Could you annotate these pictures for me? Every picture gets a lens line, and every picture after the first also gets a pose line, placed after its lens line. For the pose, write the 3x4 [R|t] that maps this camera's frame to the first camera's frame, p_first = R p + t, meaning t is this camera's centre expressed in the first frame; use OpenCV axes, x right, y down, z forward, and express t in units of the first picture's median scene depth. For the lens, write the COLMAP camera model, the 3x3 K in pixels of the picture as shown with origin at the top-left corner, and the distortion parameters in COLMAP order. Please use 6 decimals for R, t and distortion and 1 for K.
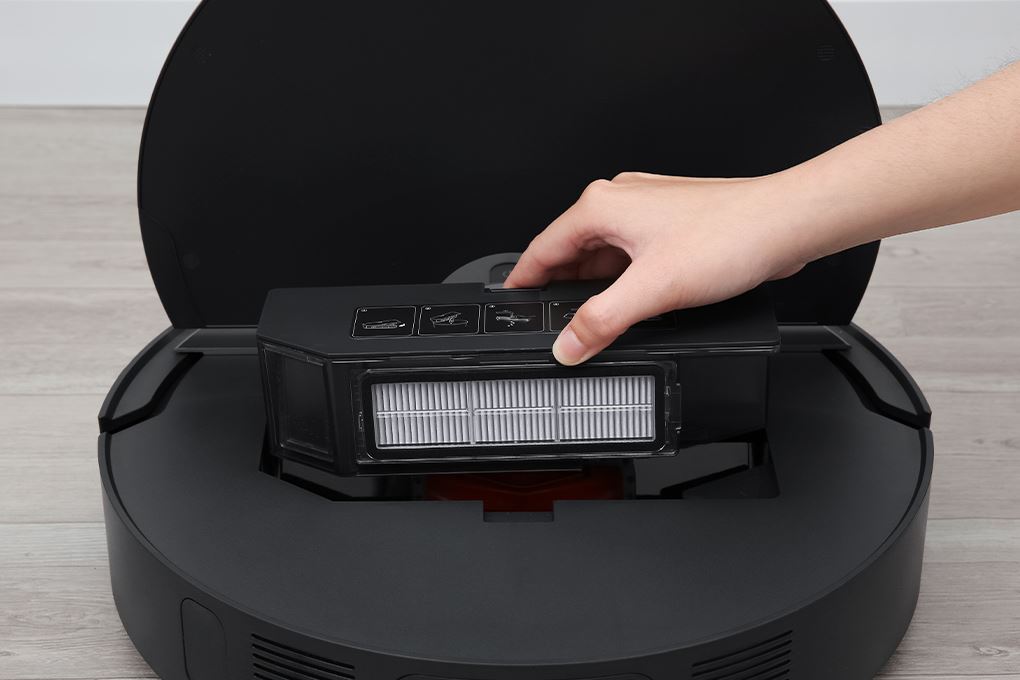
lens RADIAL K [[2108.5, 0, 499.2], [0, 2108.5, 344.6], [0, 0, 1]] dist [0.055348, 0.000000]
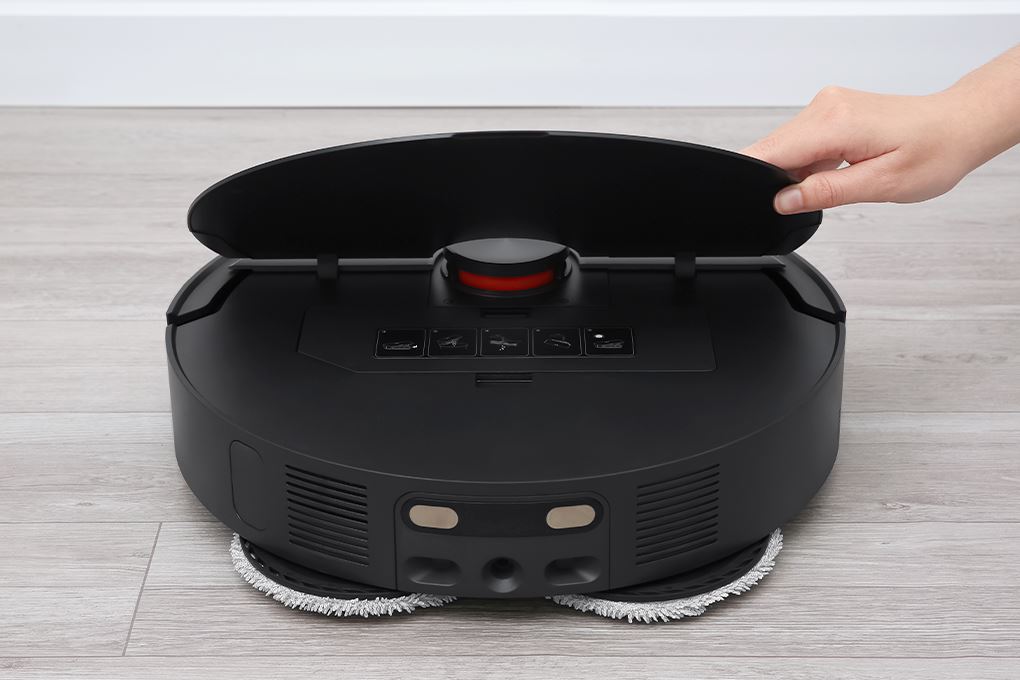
lens RADIAL K [[2108.5, 0, 520.1], [0, 2108.5, 336.8], [0, 0, 1]] dist [0.055348, 0.000000]
pose [[0.999620, 0.002426, -0.027456, 0.047904], [-0.004277, 0.997704, -0.067591, 0.125171], [0.027229, 0.067683, 0.997335, -0.210983]]
